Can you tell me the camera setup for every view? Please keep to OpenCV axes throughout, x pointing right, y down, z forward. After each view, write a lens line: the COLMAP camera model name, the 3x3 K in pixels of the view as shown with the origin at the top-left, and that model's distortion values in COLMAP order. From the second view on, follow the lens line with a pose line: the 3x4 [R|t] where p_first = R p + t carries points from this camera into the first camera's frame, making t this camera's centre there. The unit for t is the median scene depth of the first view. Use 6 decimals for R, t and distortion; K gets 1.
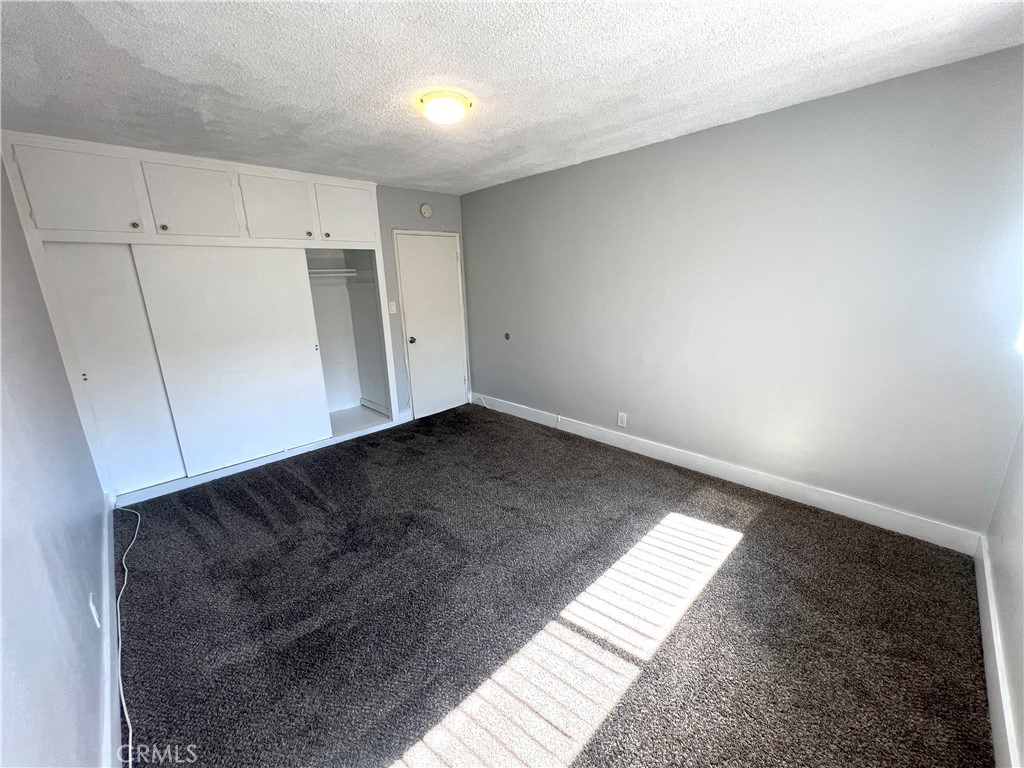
lens RADIAL K [[407.9, 0, 510.2], [0, 407.9, 387.3], [0, 0, 1]] dist [0.000464, 0.000039]
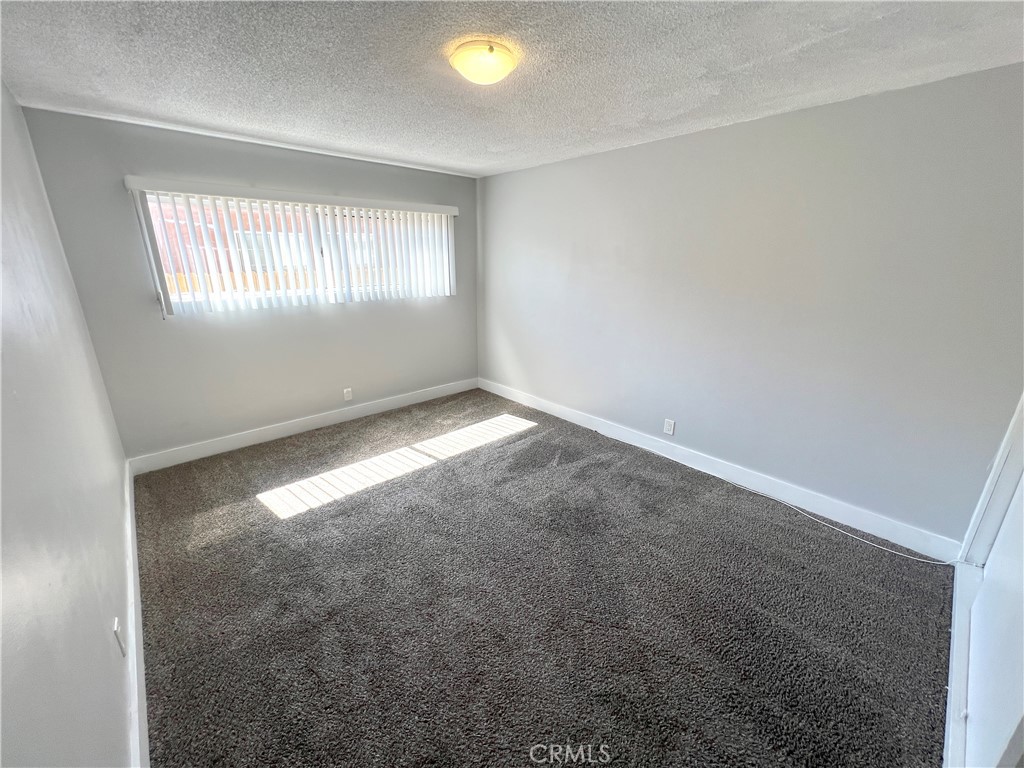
lens RADIAL K [[412.5, 0, 510.5], [0, 412.5, 384.2], [0, 0, 1]] dist [-0.000582, 0.000057]
pose [[-0.999329, 0.015454, 0.033209, -0.250963], [0.030413, 0.855341, 0.517172, -0.616991], [-0.020413, 0.517835, -0.855237, 2.247894]]
